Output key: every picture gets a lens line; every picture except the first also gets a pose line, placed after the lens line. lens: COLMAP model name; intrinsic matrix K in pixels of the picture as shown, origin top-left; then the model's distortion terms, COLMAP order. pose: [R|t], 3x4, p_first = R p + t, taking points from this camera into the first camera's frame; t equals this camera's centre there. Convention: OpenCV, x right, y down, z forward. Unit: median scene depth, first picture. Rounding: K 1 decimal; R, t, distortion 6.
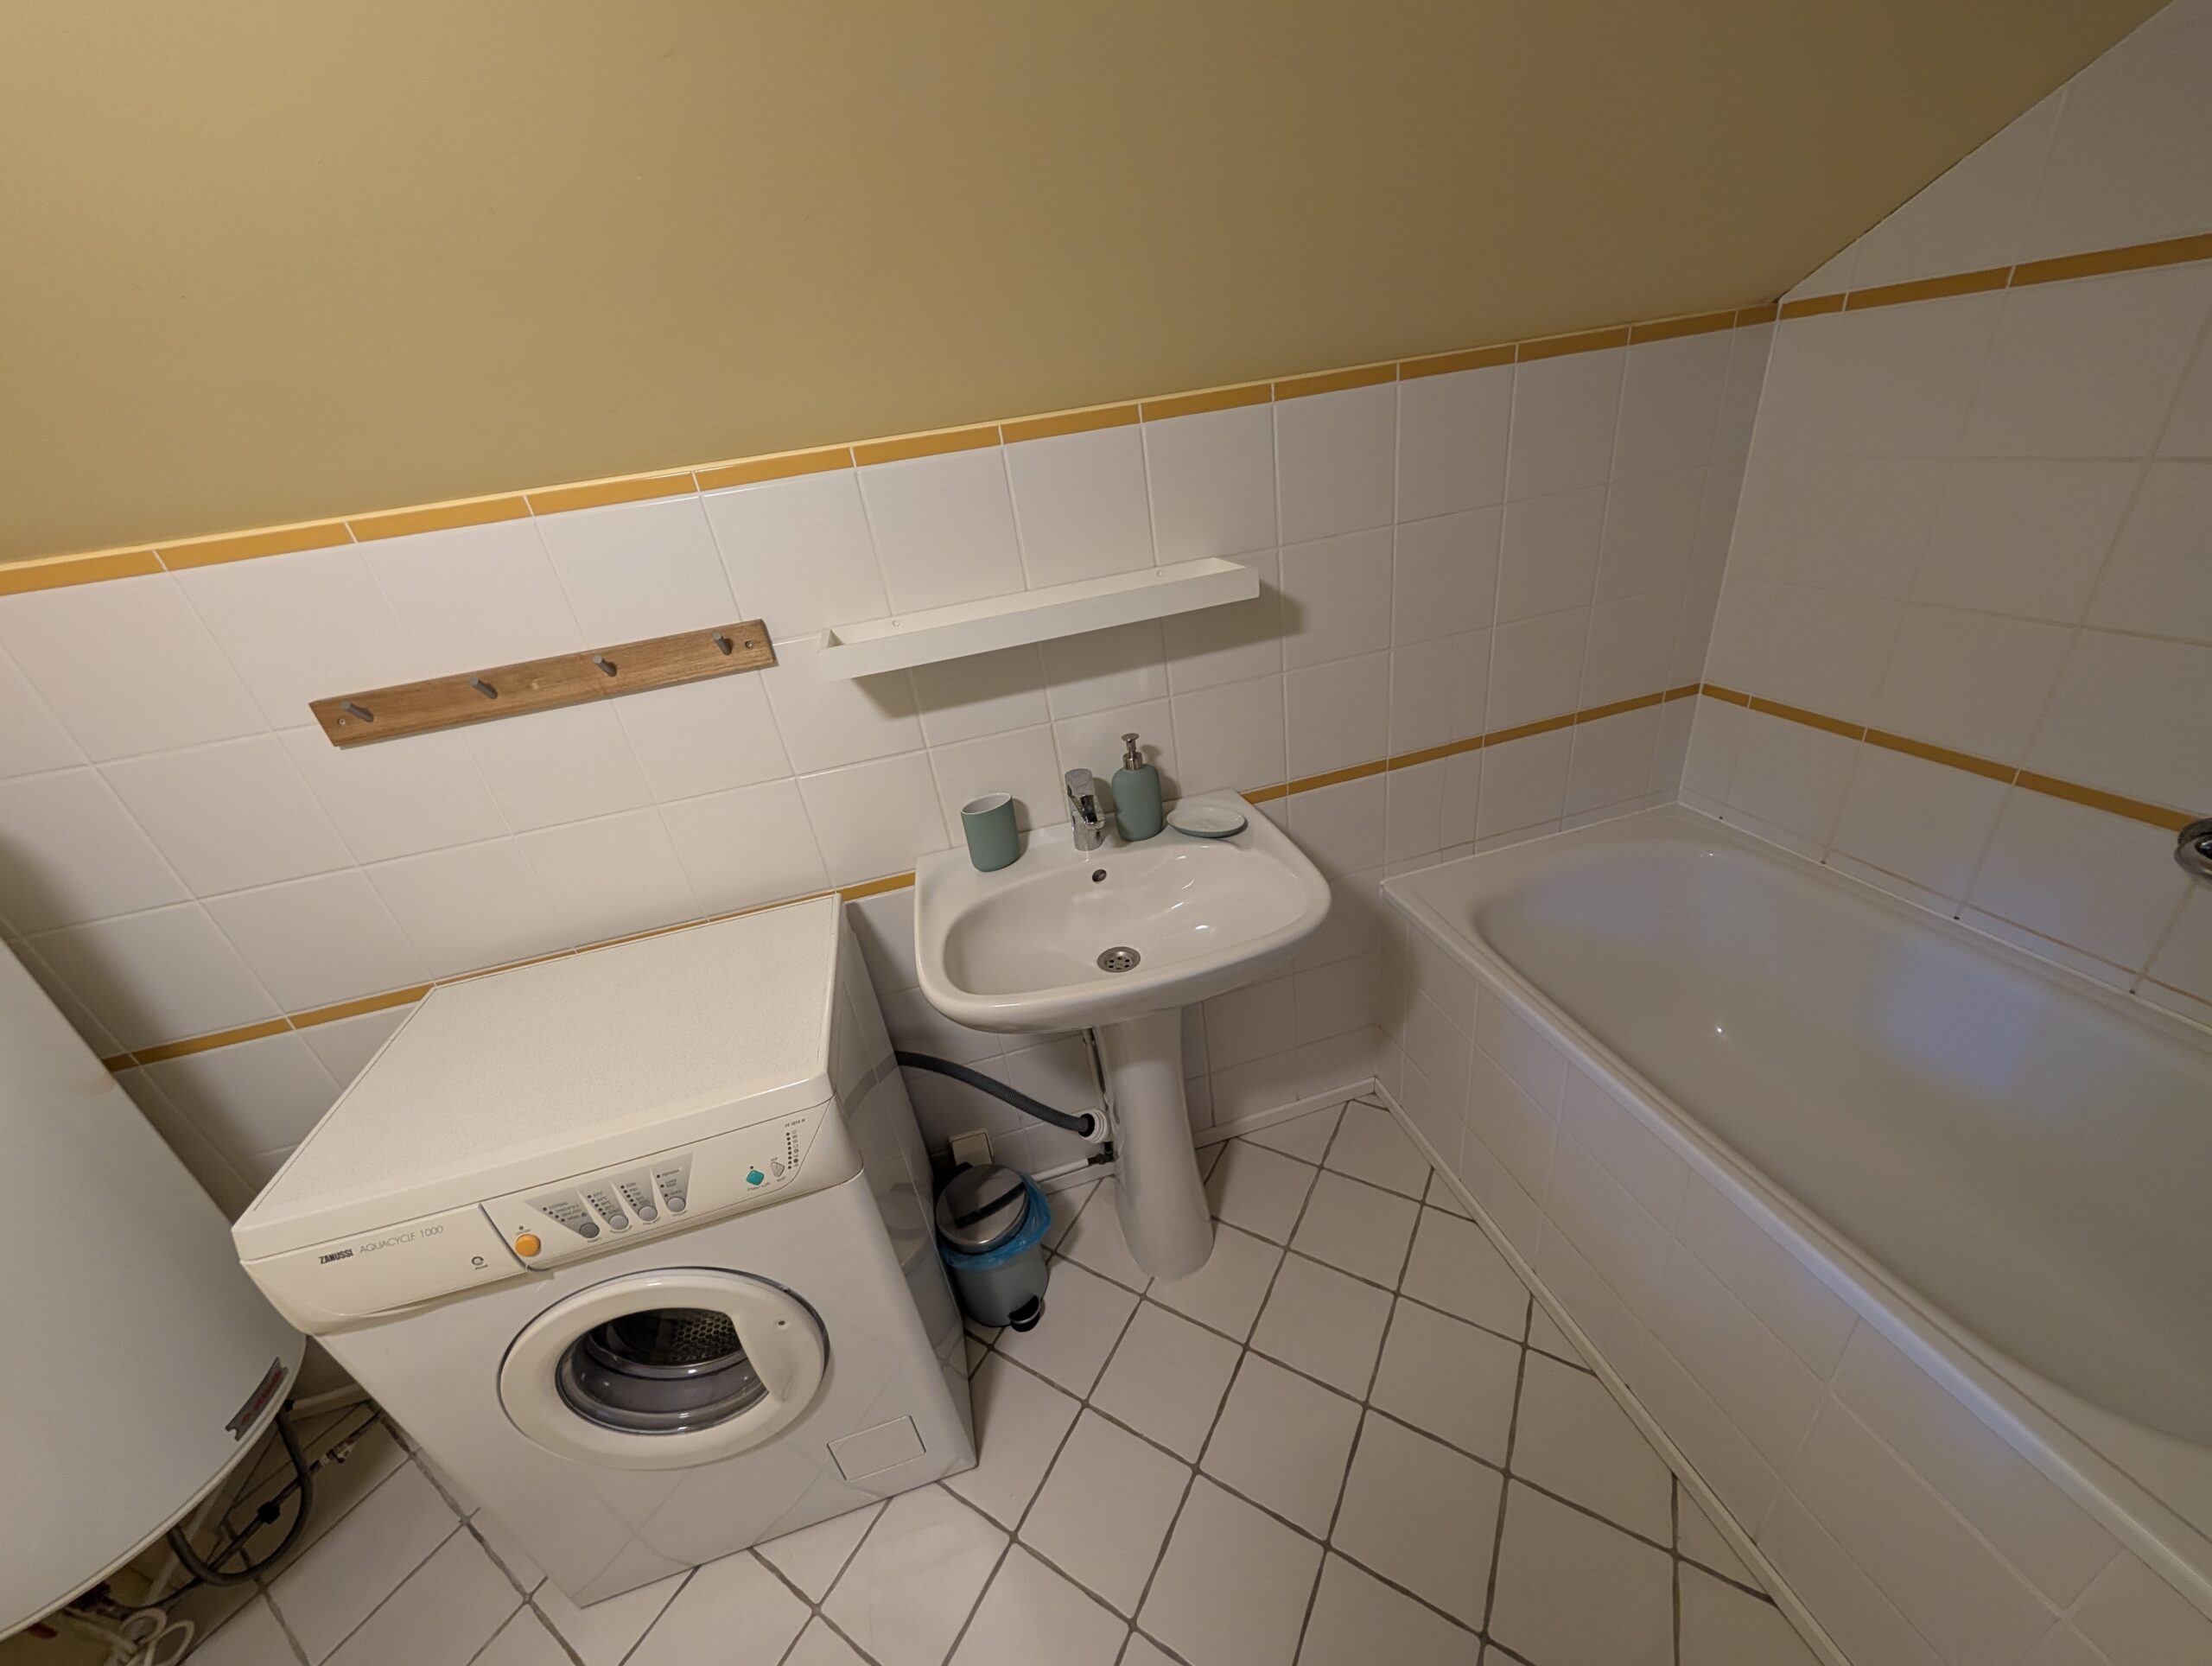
lens RADIAL K [[797.9, 0, 1104.2], [0, 797.9, 838.4], [0, 0, 1]] dist [0.000354, -0.000207]
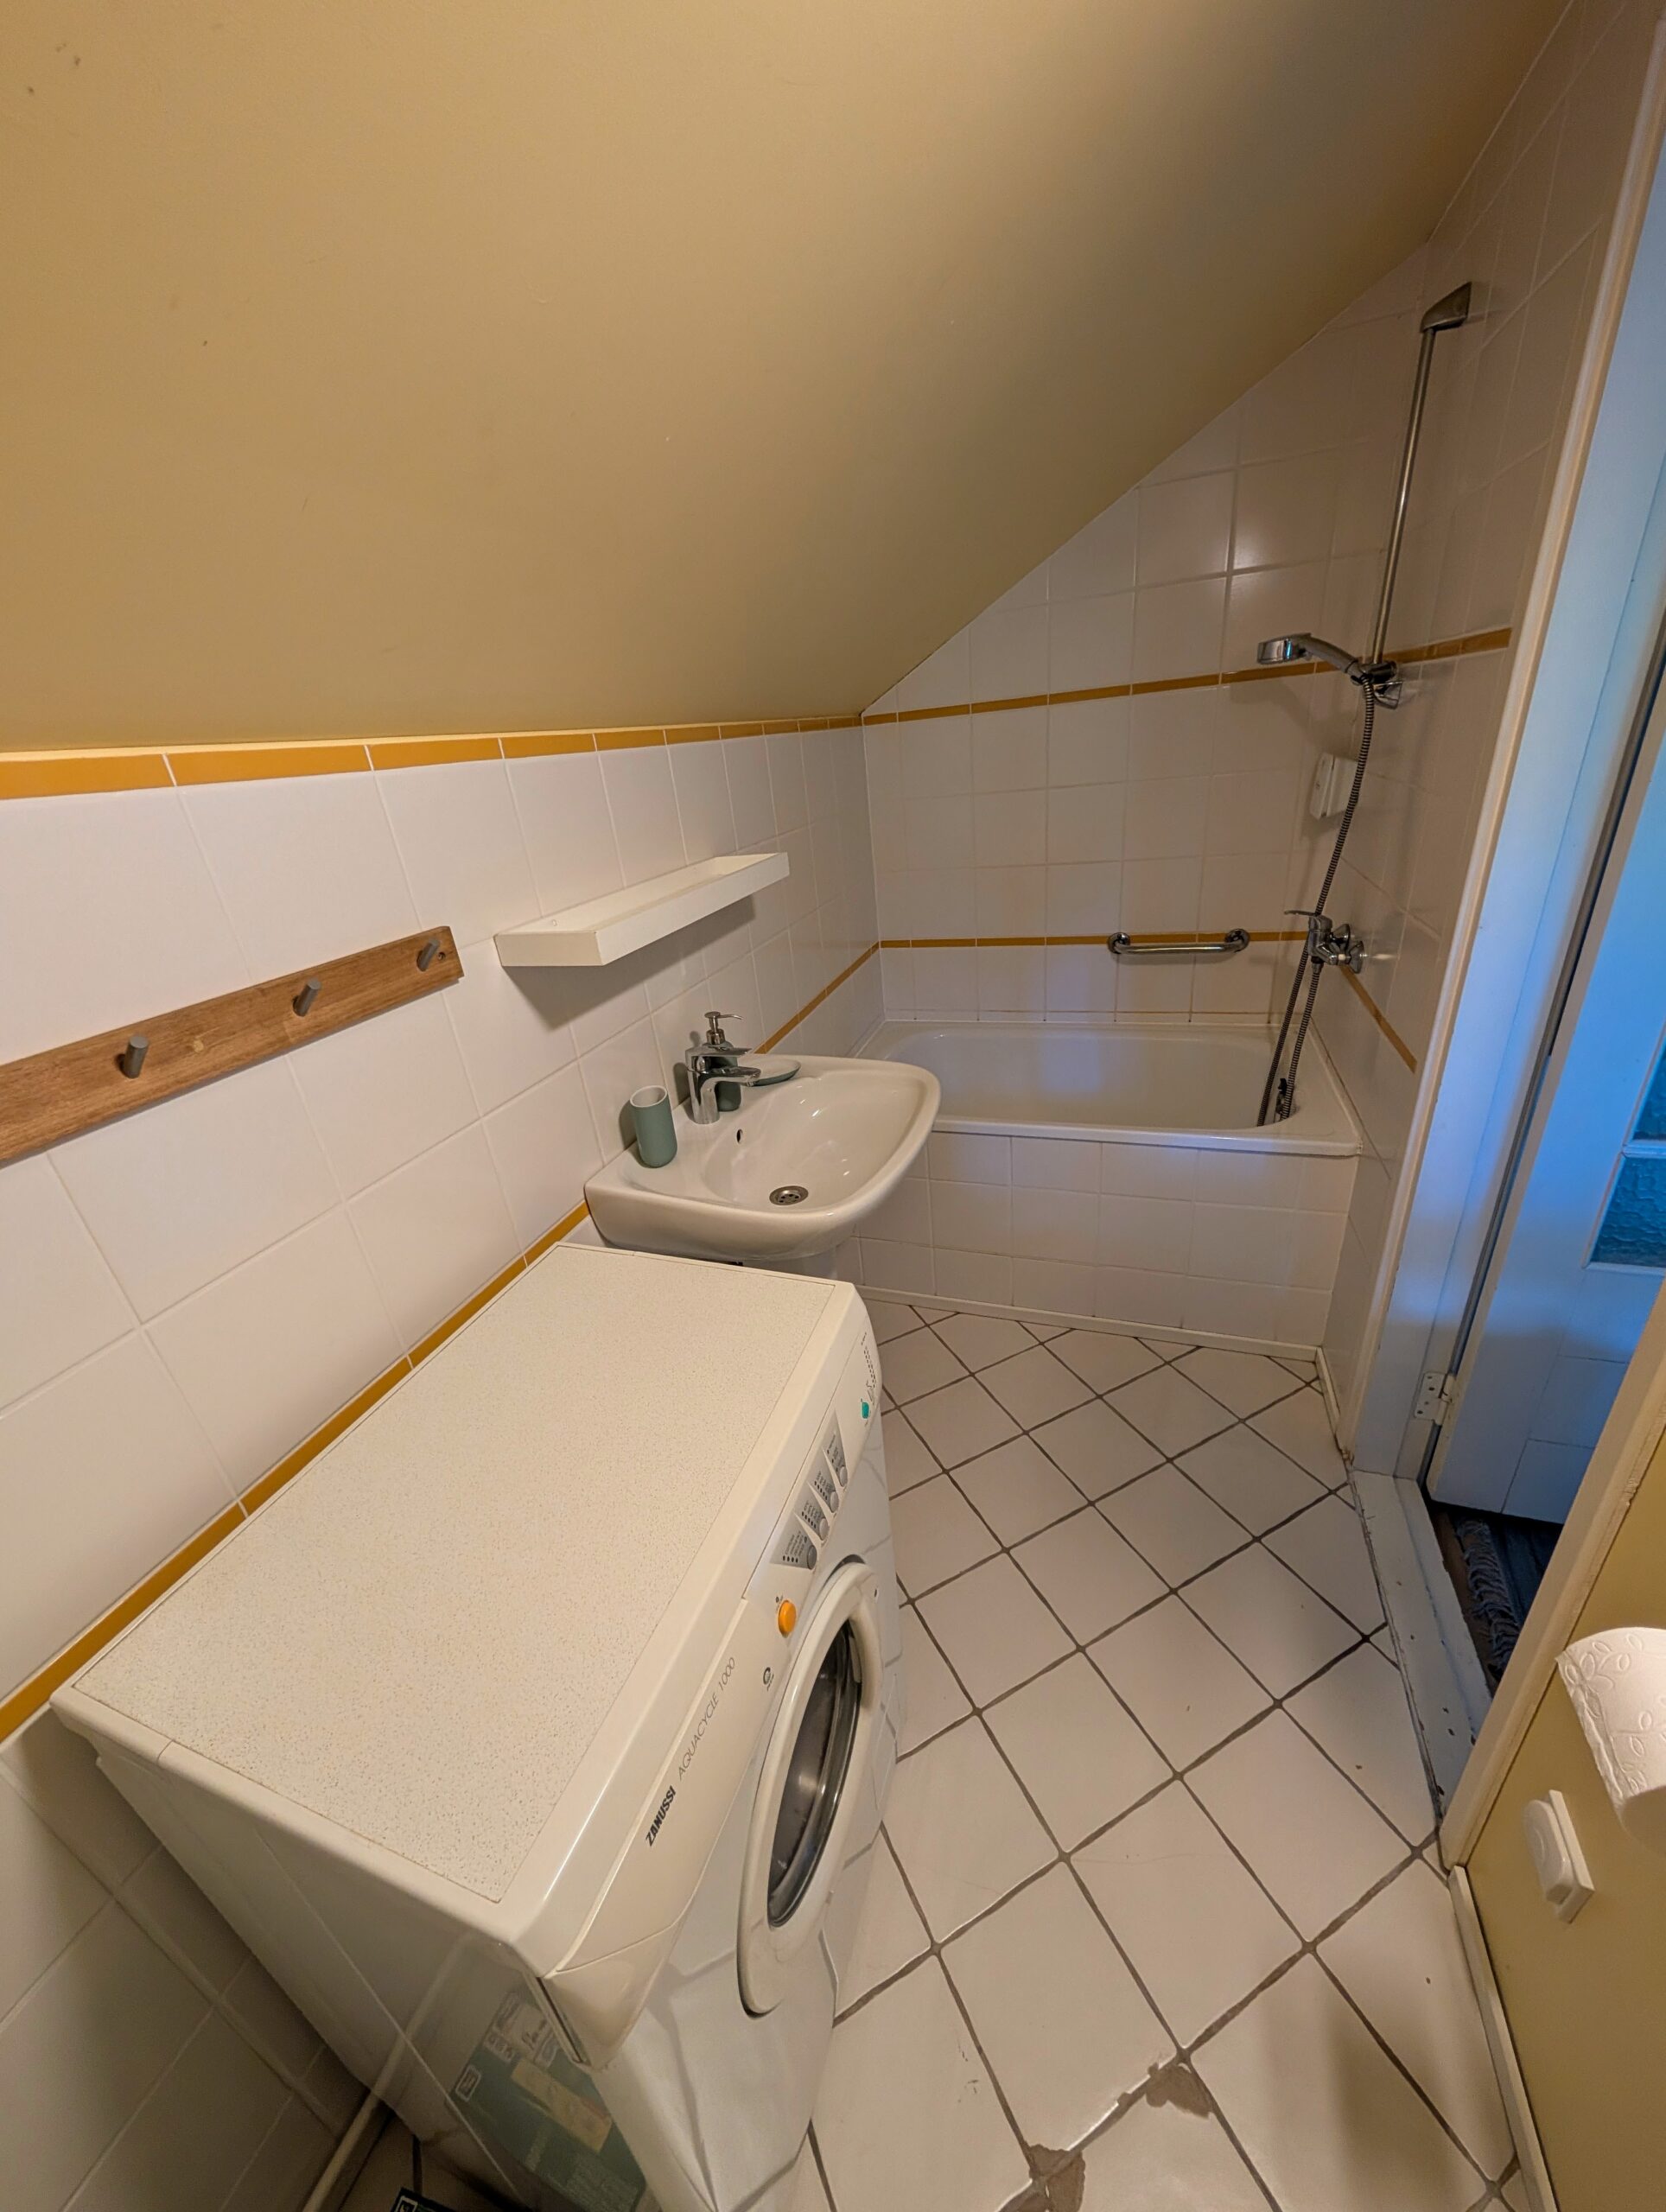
lens RADIAL K [[797.9, 0, 830.5], [0, 797.9, 1100.7], [0, 0, 1]] dist [0.000354, -0.000207]
pose [[0.570636, -0.267053, 0.776568, -0.844121], [0.400485, 0.916069, 0.020743, 0.033007], [-0.716929, 0.299167, 0.629692, 0.233278]]
